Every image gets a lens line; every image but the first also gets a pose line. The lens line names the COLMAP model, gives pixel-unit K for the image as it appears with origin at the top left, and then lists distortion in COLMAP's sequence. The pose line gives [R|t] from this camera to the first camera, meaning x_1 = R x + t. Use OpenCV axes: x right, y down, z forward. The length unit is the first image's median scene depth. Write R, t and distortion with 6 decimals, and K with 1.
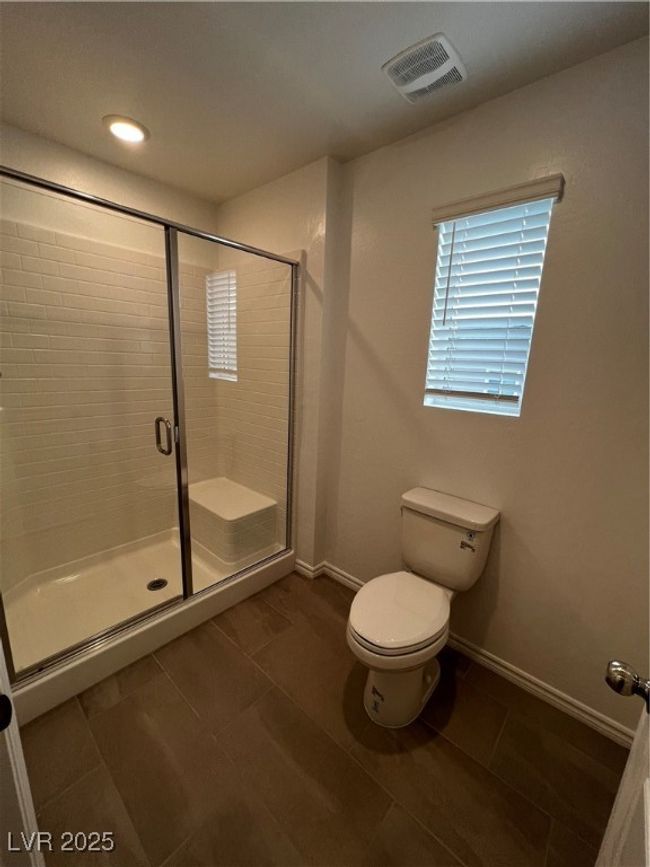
lens RADIAL K [[350.5, 0, 321.1], [0, 350.5, 433.5], [0, 0, 1]] dist [0.003304, -0.000122]
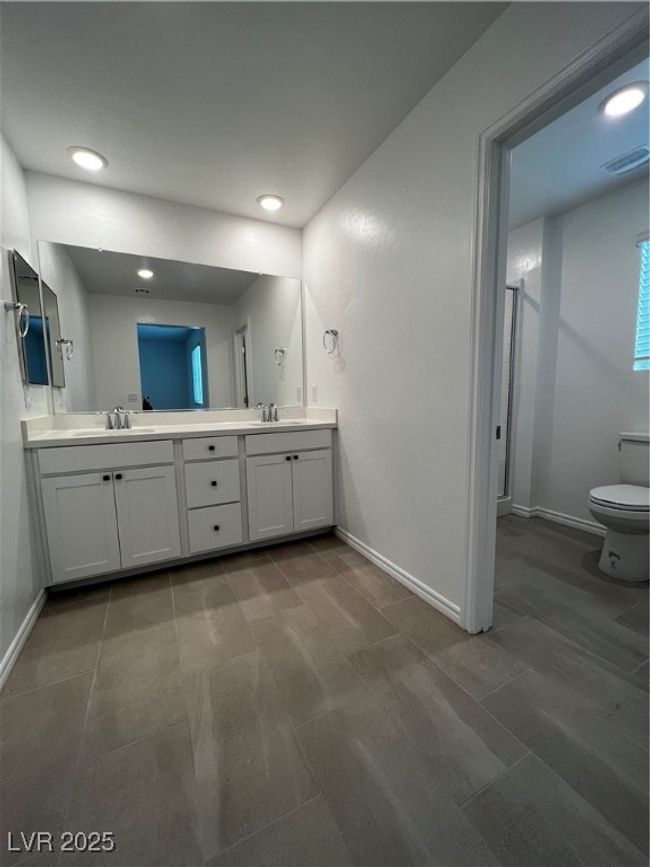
lens RADIAL K [[347.9, 0, 325.6], [0, 347.9, 434.9], [0, 0, 1]] dist [0.003973, 0.000284]
pose [[0.937306, -0.012019, -0.348301, -0.323163], [-0.028163, 0.993524, -0.110073, 0.317989], [0.347368, 0.112981, 0.930898, -0.585161]]
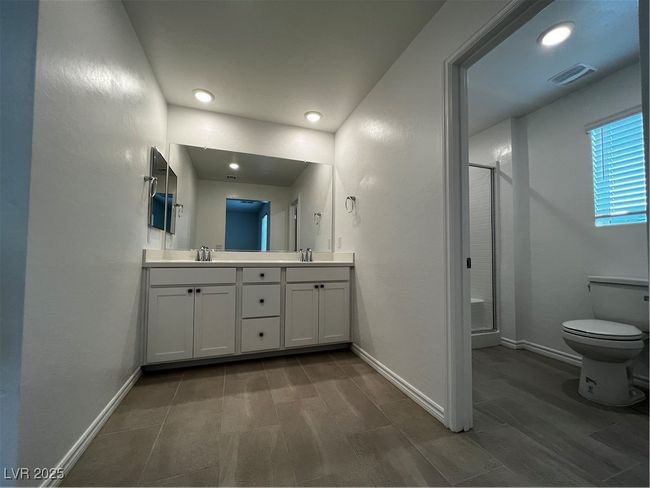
lens RADIAL K [[260.8, 0, 323.8], [0, 260.8, 245.6], [0, 0, 1]] dist [0.003973, 0.000284]
pose [[0.883058, -0.046538, -0.466951, -0.248808], [-0.083853, 0.963406, -0.254592, 0.395131], [0.461712, 0.263975, 0.846841, -0.578832]]
